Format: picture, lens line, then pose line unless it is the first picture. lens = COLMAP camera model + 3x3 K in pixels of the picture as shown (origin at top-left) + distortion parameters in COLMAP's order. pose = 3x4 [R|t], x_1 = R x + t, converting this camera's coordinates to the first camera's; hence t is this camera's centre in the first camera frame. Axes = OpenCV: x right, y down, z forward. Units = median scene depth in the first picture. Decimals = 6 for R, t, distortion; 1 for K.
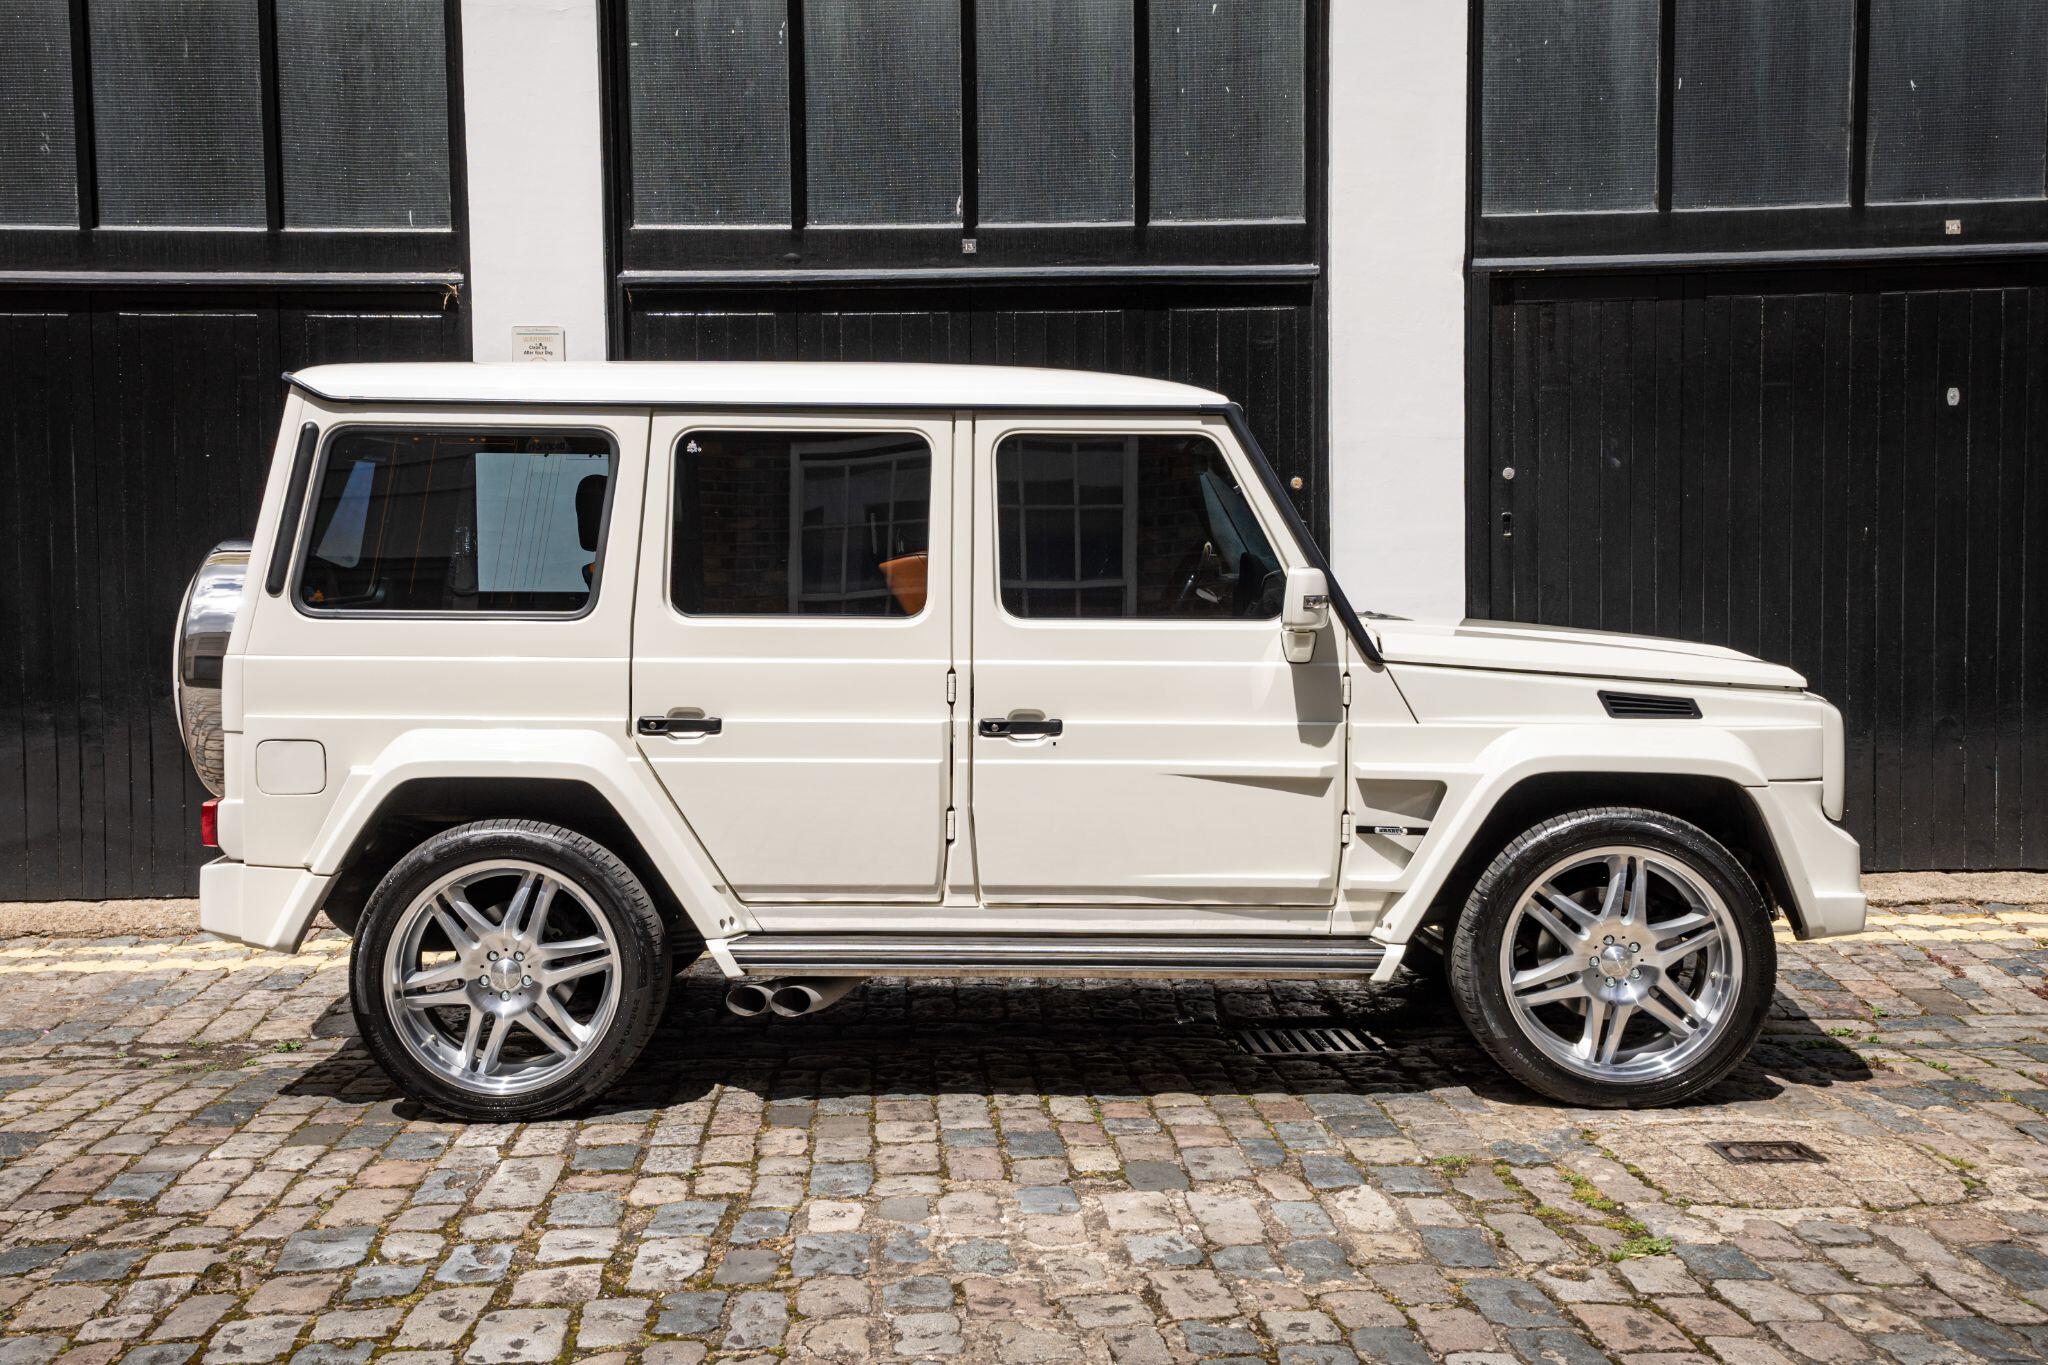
lens RADIAL K [[2245.1, 0, 978.8], [0, 2245.1, 648.0], [0, 0, 1]] dist [0.158531, -0.016815]
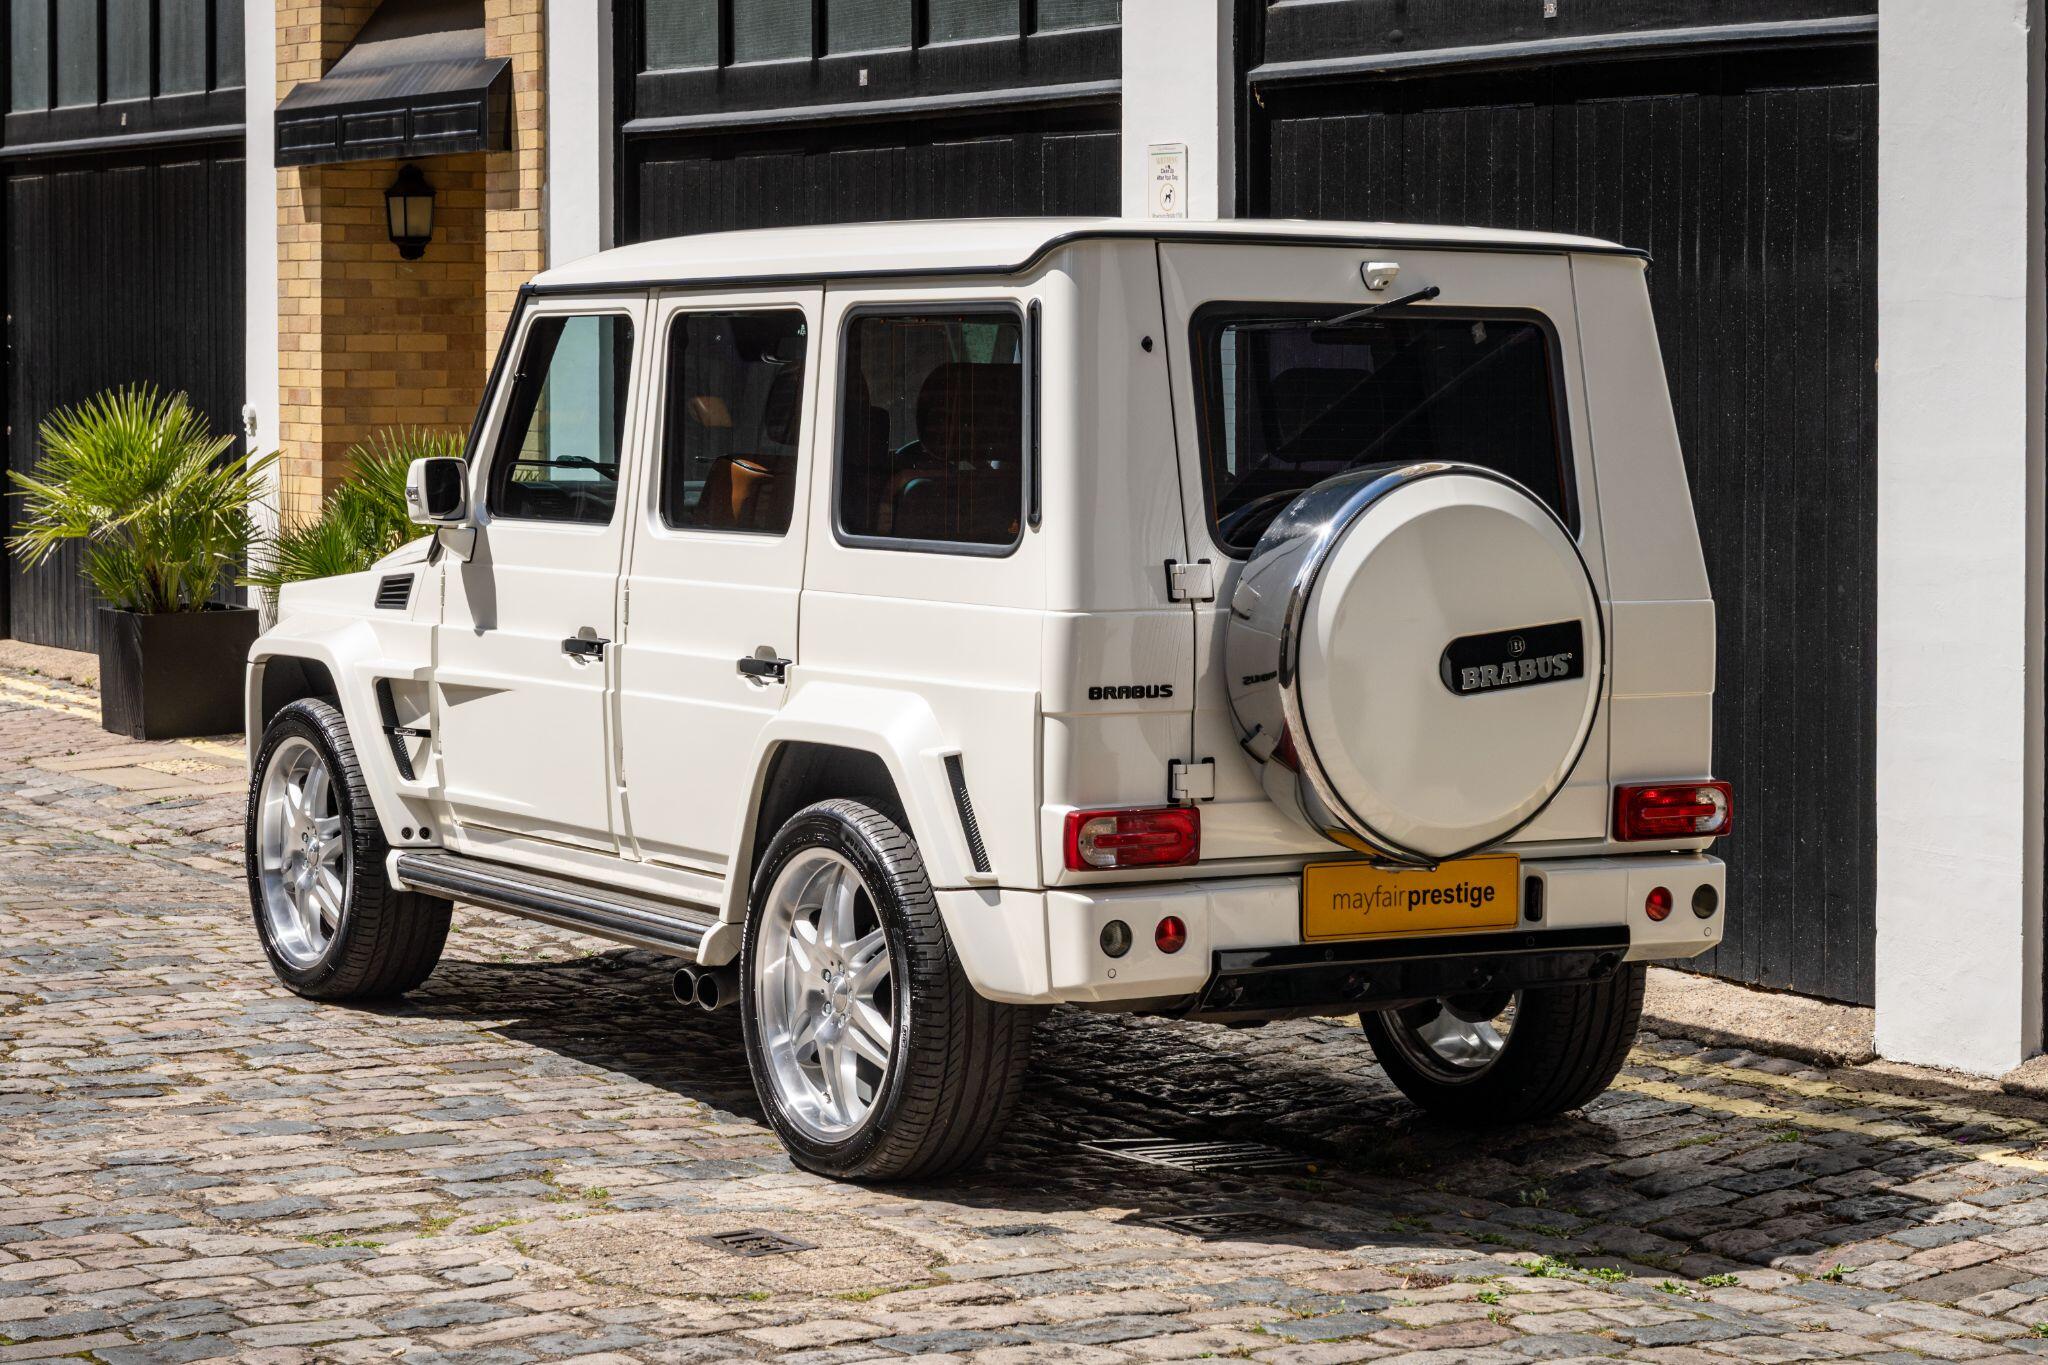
lens RADIAL K [[4466.8, 0, 1024.0], [0, 4466.8, 682.5], [0, 0, 1]] dist [-0.042527, -0.304048]
pose [[0.511081, 0.081219, -0.855687, 1.557183], [-0.056619, 0.996545, 0.060771, -0.069288], [0.857666, 0.017390, 0.513914, 0.255119]]
